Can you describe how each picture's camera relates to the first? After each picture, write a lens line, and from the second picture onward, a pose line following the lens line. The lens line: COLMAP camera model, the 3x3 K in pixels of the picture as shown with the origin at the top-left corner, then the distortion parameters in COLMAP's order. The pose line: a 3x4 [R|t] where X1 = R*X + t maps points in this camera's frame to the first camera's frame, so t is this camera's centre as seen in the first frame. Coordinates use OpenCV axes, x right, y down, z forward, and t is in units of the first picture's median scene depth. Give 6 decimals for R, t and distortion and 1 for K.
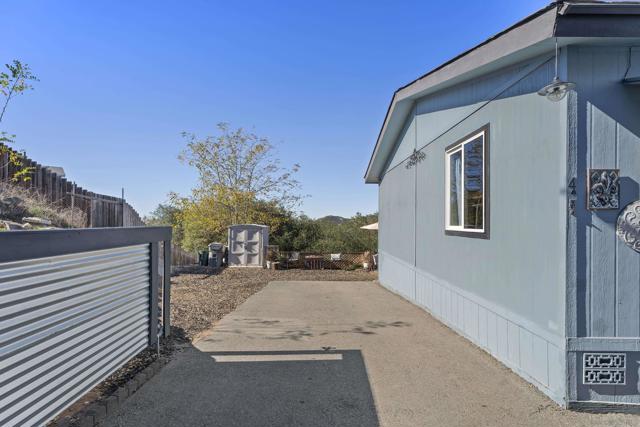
lens RADIAL K [[319.2, 0, 316.9], [0, 319.2, 218.4], [0, 0, 1]] dist [-0.007268, -0.001074]
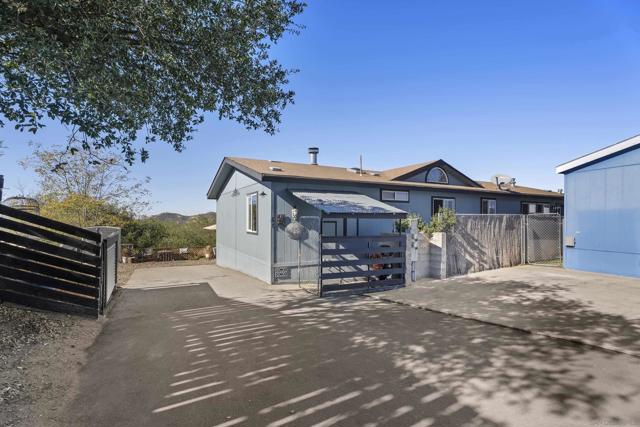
lens RADIAL K [[308.5, 0, 309.5], [0, 308.5, 216.9], [0, 0, 1]] dist [-0.002916, -0.001338]
pose [[0.888397, -0.001444, 0.459074, -0.065364], [-0.000677, 0.999990, 0.004457, -0.025525], [-0.459076, -0.004270, 0.888387, -0.379498]]
